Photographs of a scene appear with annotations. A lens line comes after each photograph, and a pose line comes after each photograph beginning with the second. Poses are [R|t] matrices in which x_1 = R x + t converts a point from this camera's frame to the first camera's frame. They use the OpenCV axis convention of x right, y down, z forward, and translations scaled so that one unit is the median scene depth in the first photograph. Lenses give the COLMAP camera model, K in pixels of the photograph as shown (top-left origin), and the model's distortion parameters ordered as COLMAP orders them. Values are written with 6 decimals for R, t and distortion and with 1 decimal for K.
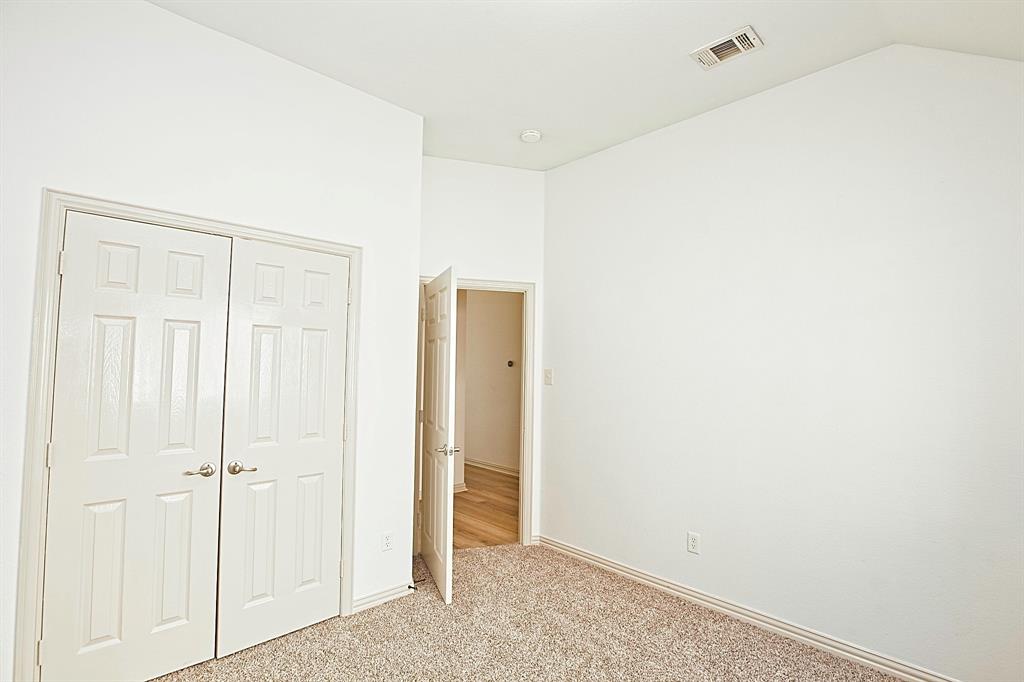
lens RADIAL K [[478.4, 0, 514.9], [0, 478.4, 345.3], [0, 0, 1]] dist [-0.003438, -0.000376]
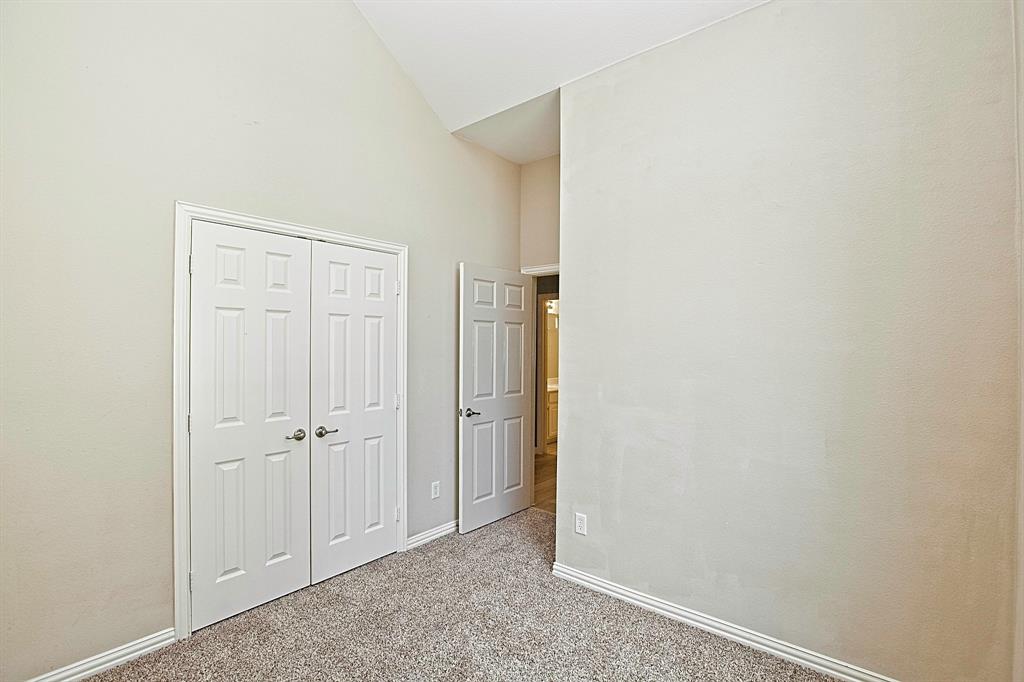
lens RADIAL K [[468.0, 0, 517.4], [0, 468.0, 344.5], [0, 0, 1]] dist [-0.022136, -0.000021]
pose [[0.988593, -0.017659, 0.149571, -0.237007], [0.010619, 0.998804, 0.047735, -0.014021], [-0.150235, -0.045602, 0.987598, -0.207415]]
